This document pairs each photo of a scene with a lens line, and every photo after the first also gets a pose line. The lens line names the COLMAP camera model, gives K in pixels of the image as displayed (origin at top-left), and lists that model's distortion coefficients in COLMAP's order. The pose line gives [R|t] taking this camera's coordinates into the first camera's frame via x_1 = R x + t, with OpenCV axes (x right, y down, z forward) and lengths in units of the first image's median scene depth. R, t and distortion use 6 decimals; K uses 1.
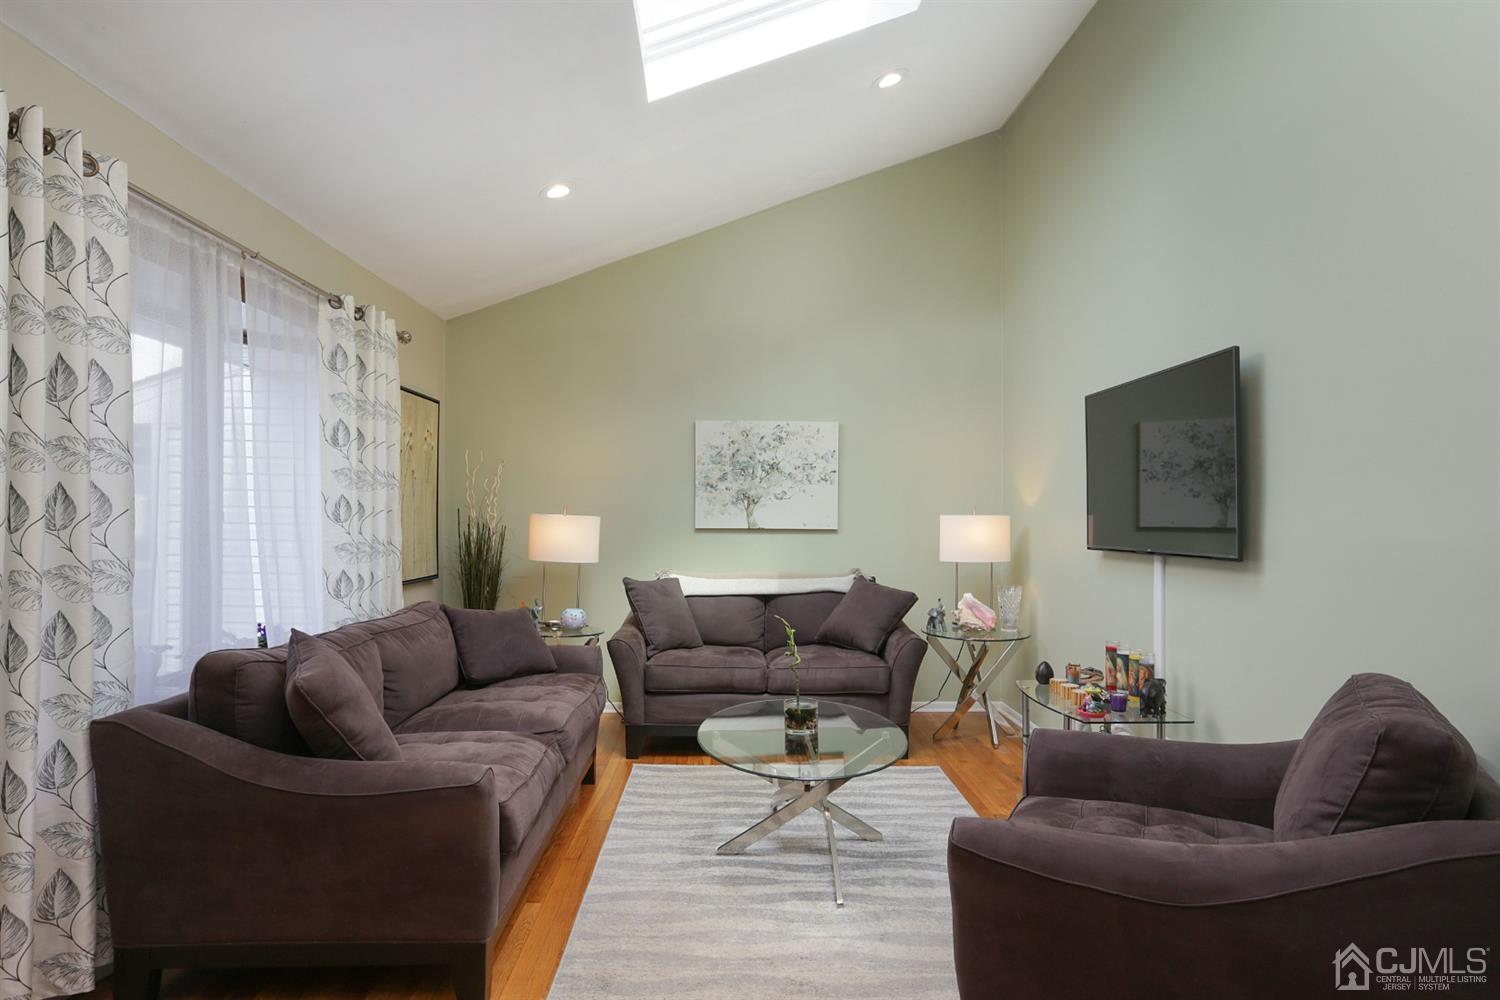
lens RADIAL K [[888.0, 0, 742.9], [0, 888.0, 511.9], [0, 0, 1]] dist [-0.054572, 0.065016]
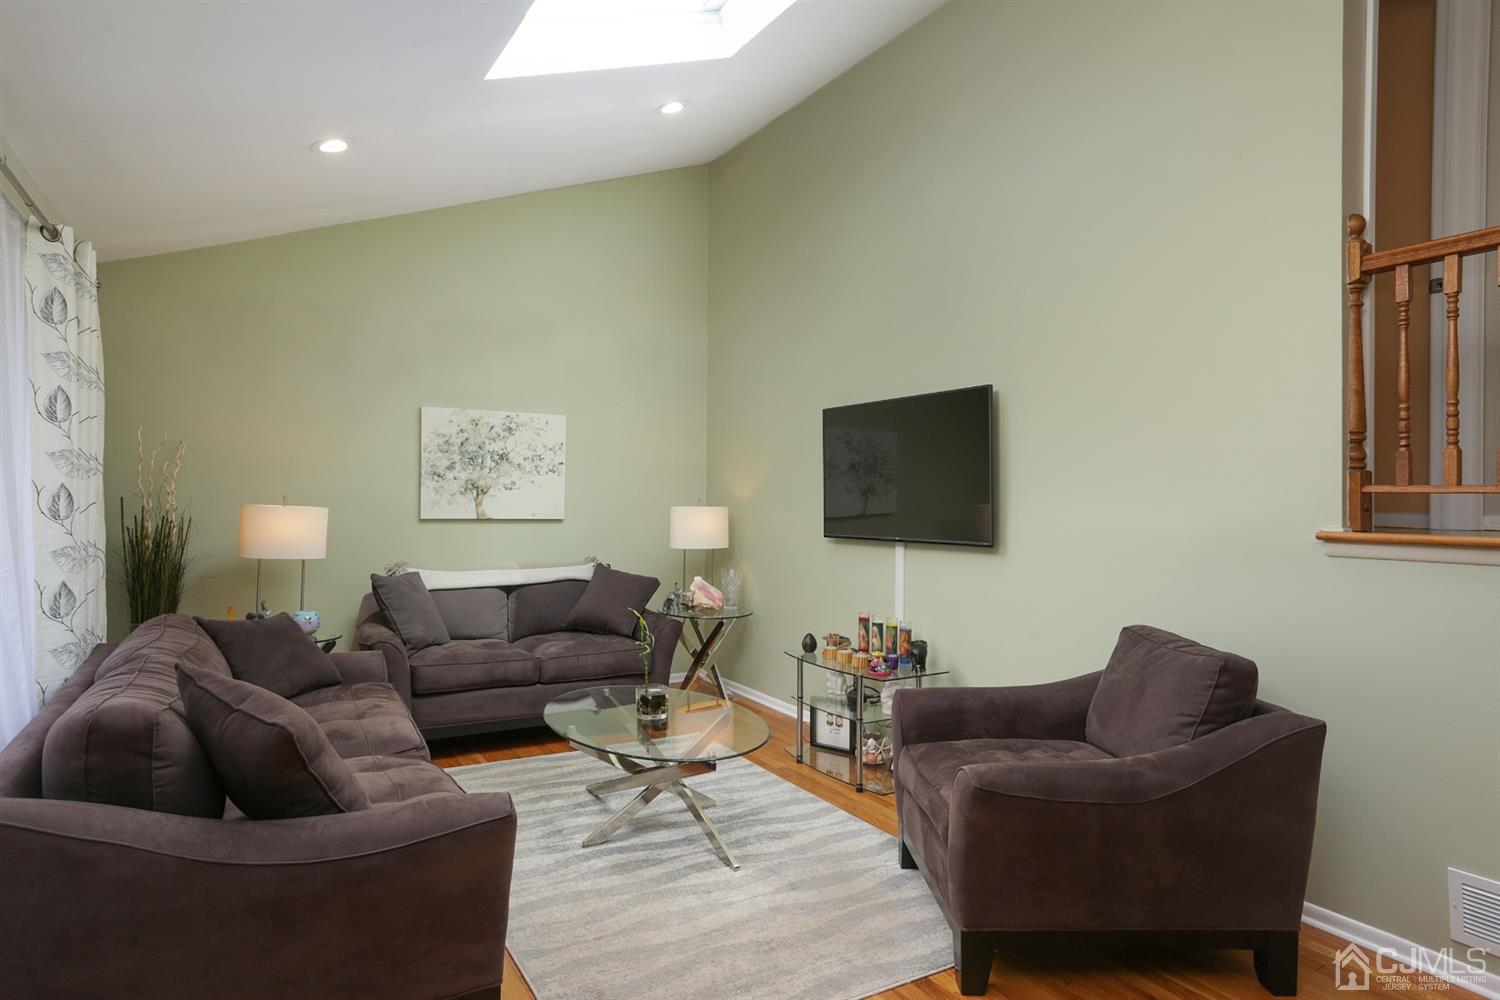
lens RADIAL K [[834.7, 0, 750.0], [0, 834.7, 500.0], [0, 0, 1]] dist [-0.047524, 0.041597]
pose [[0.868144, 0.004685, 0.496290, -0.260466], [-0.008102, 0.999956, 0.004734, -0.012641], [-0.496246, -0.008131, 0.868144, 0.064356]]
